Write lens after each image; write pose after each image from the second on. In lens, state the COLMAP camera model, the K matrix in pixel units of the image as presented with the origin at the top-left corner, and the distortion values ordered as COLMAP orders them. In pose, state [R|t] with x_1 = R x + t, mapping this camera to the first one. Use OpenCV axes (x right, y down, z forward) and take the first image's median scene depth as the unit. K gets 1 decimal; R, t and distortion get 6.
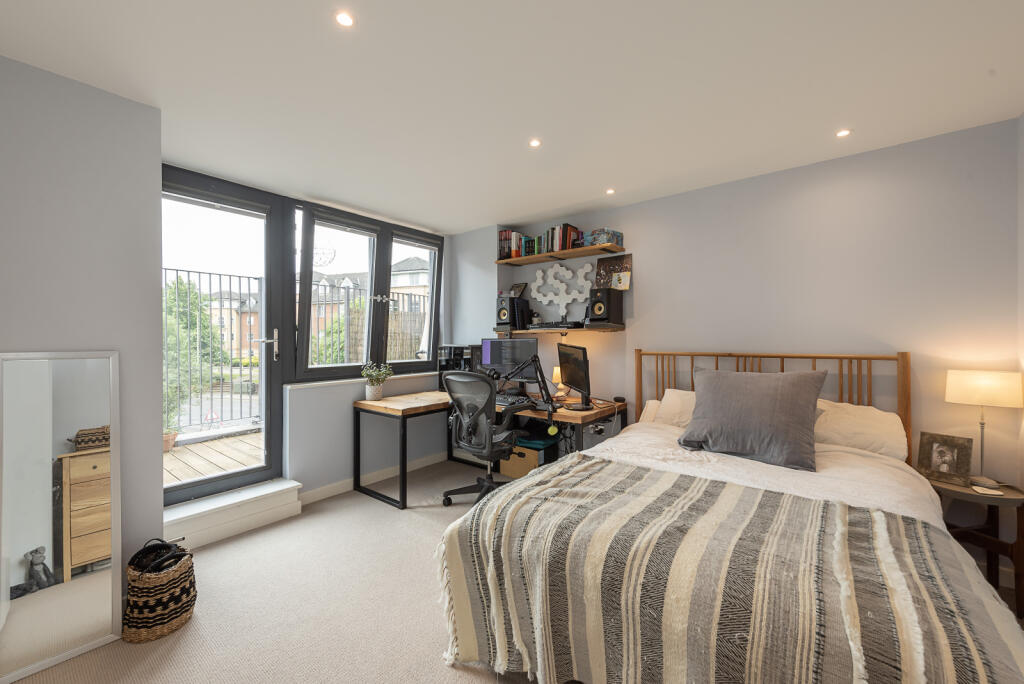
lens RADIAL K [[416.8, 0, 521.4], [0, 416.8, 337.8], [0, 0, 1]] dist [0.012301, -0.000036]
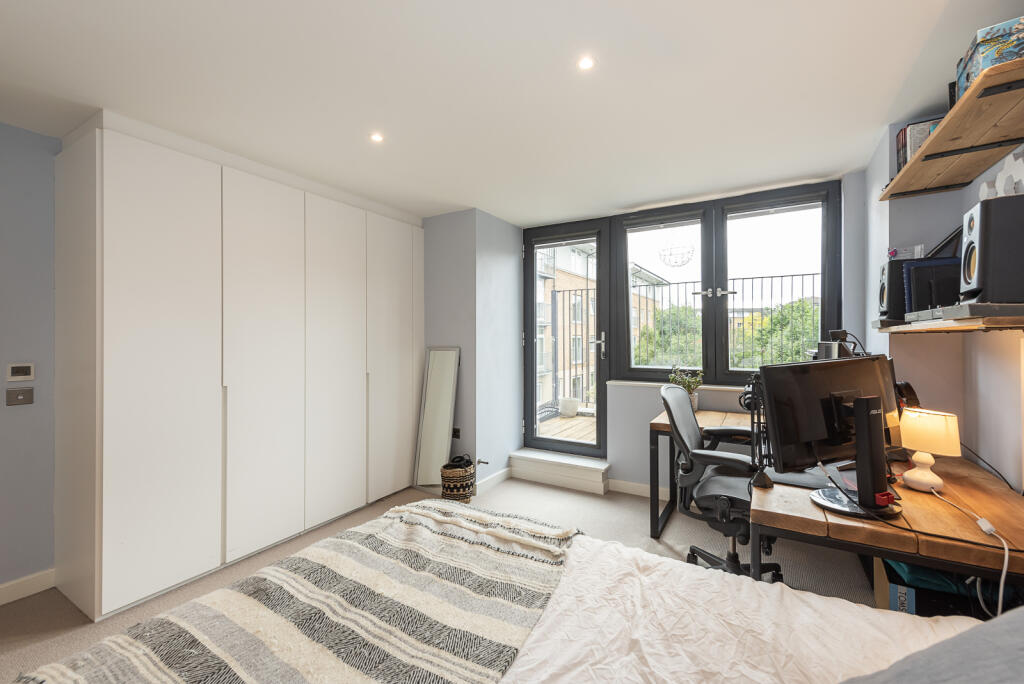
lens RADIAL K [[416.8, 0, 521.1], [0, 416.8, 337.7], [0, 0, 1]] dist [0.012301, -0.000036]
pose [[0.124741, 0.001189, -0.992189, 0.548128], [0.001704, 0.999998, 0.001413, -0.006942], [0.992188, -0.001867, 0.124739, 0.627687]]
